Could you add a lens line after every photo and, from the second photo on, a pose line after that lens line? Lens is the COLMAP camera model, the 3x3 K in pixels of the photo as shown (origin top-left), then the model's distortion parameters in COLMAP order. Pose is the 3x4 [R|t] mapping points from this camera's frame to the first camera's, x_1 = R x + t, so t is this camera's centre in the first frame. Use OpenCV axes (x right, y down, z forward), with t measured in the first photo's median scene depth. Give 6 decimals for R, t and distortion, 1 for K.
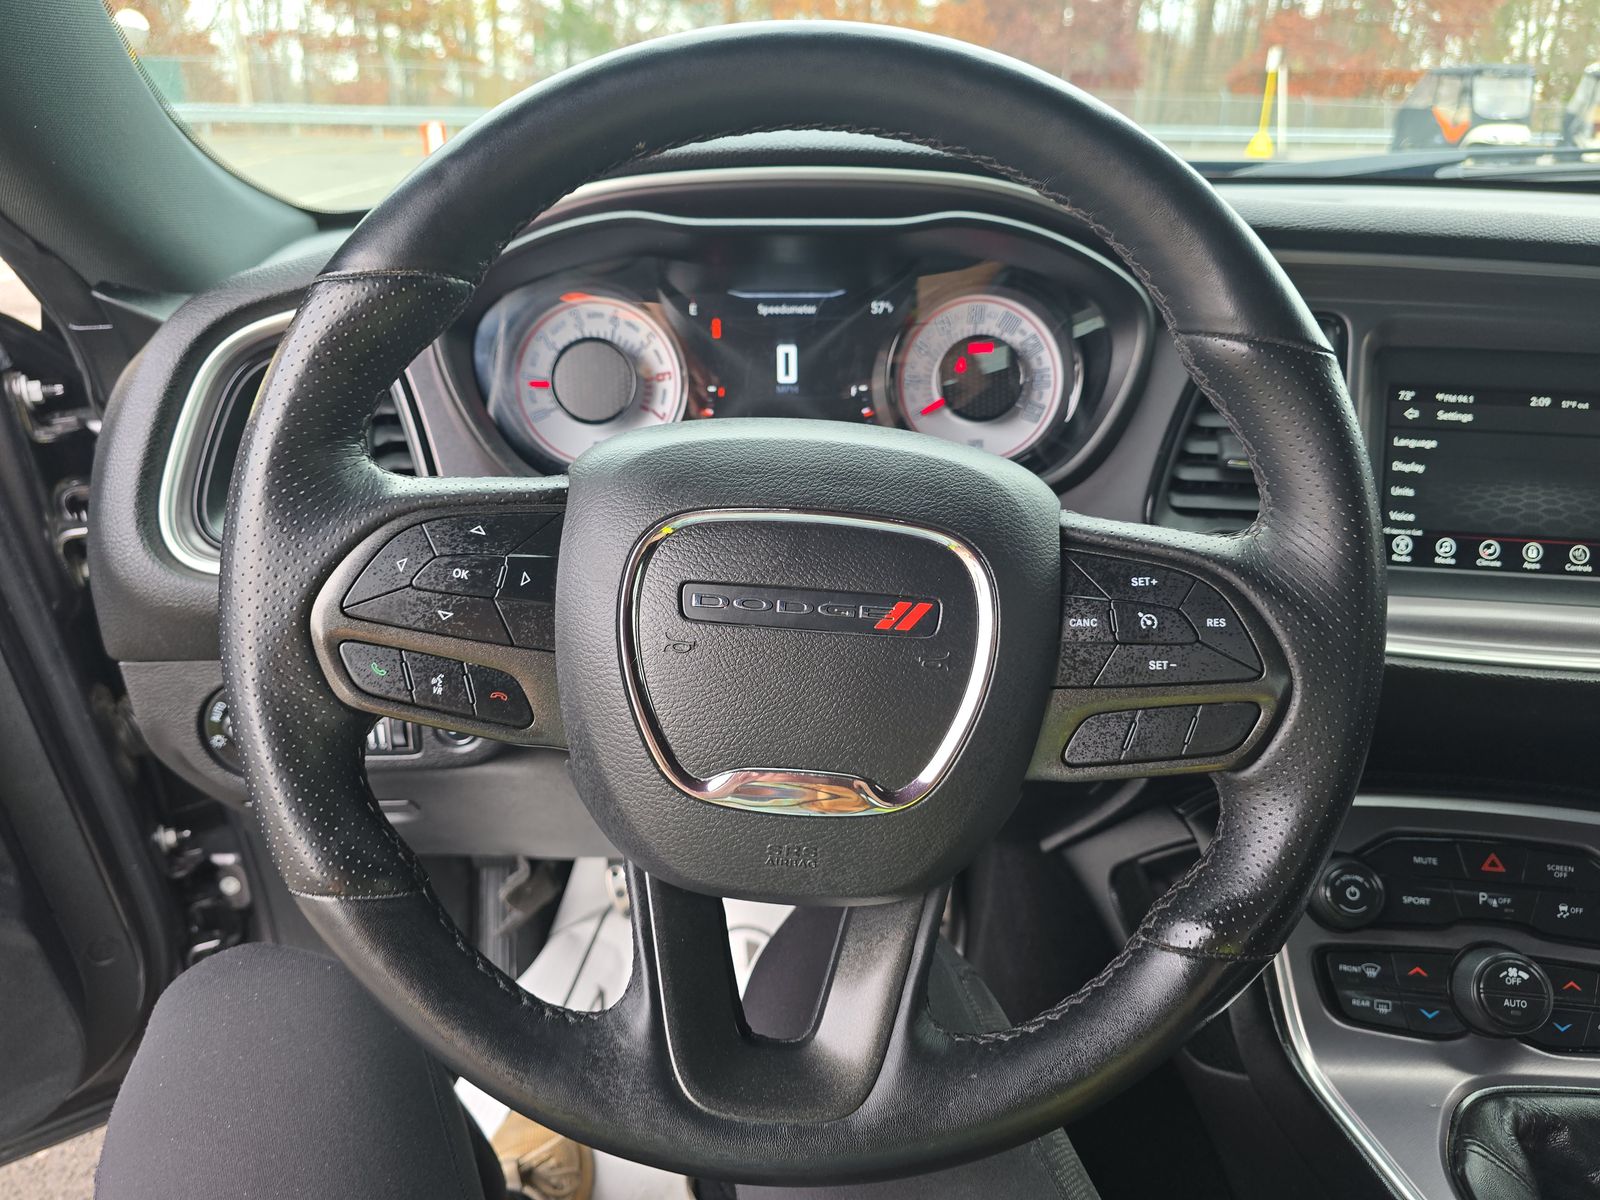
lens RADIAL K [[1054.3, 0, 800.0], [0, 1054.3, 600.0], [0, 0, 1]] dist [-0.028822, -0.002188]
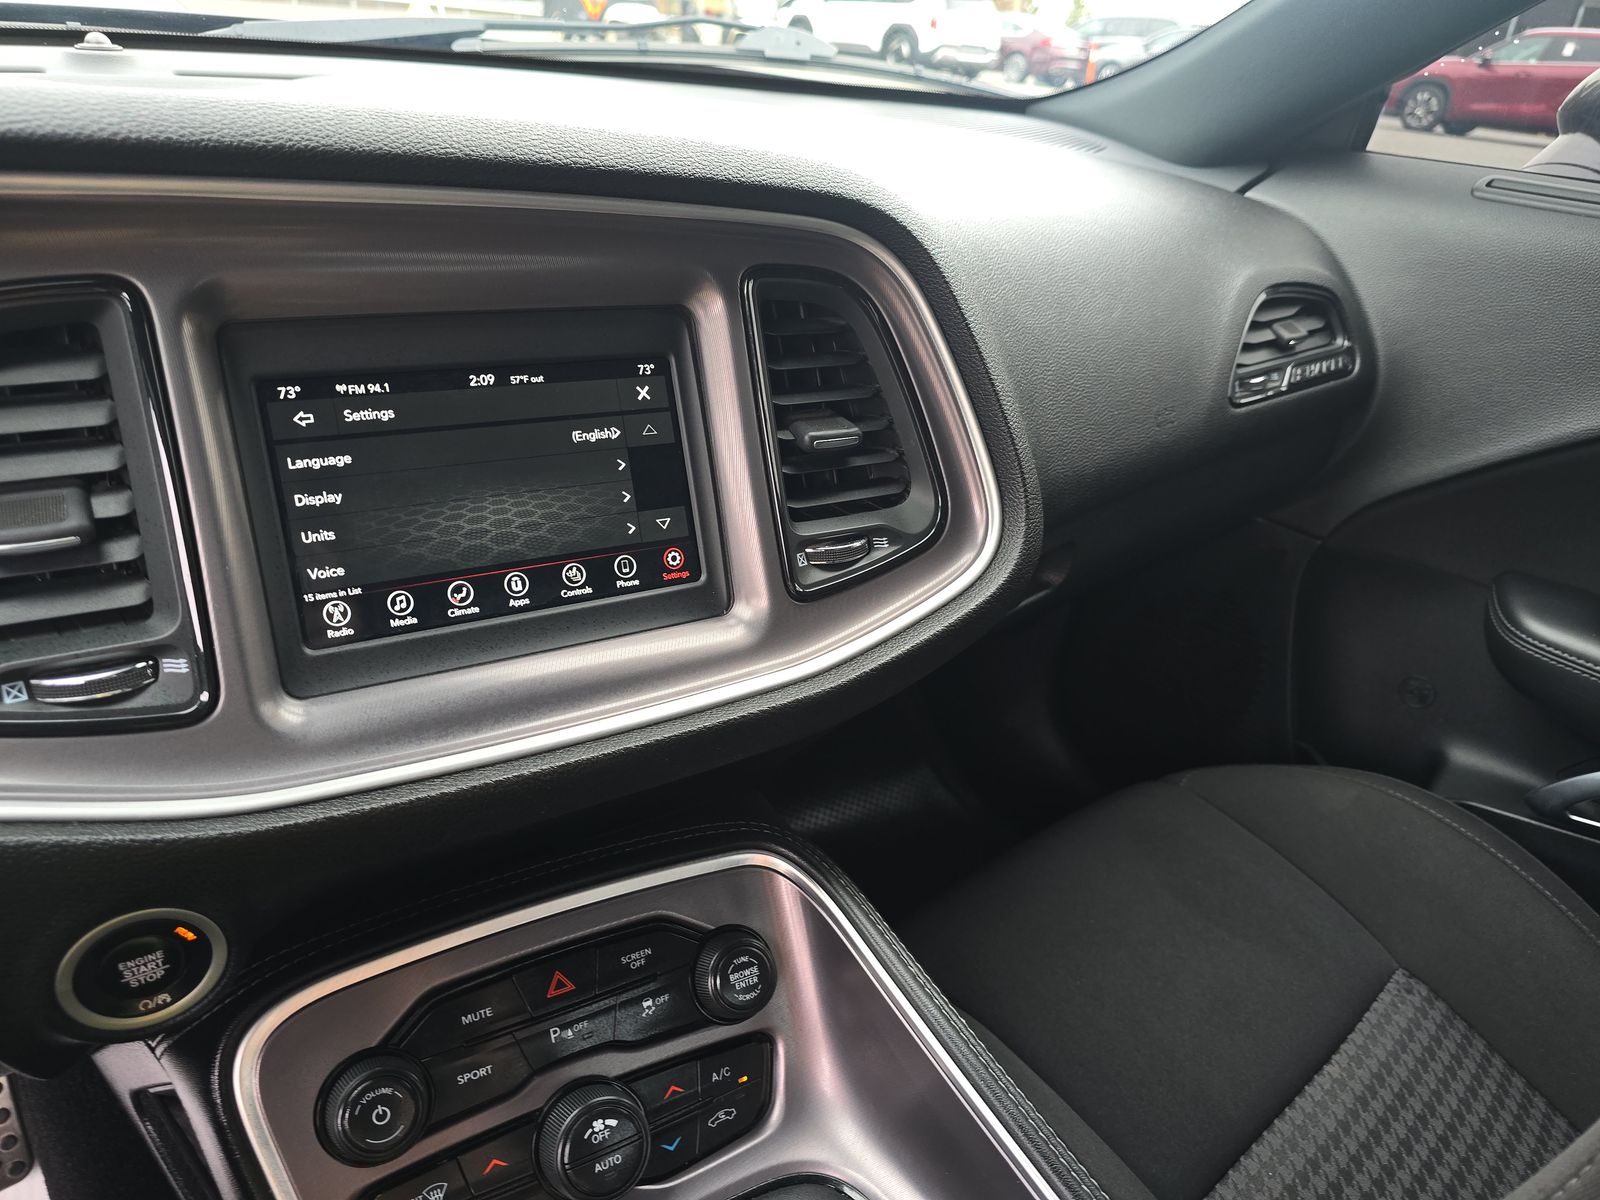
lens RADIAL K [[1054.3, 0, 800.0], [0, 1054.3, 600.0], [0, 0, 1]] dist [-0.028822, -0.002188]
pose [[0.771334, -0.233981, 0.591858, 0.411903], [0.168755, 0.971871, 0.164284, -0.123588], [-0.613649, -0.026839, 0.789123, 0.281364]]
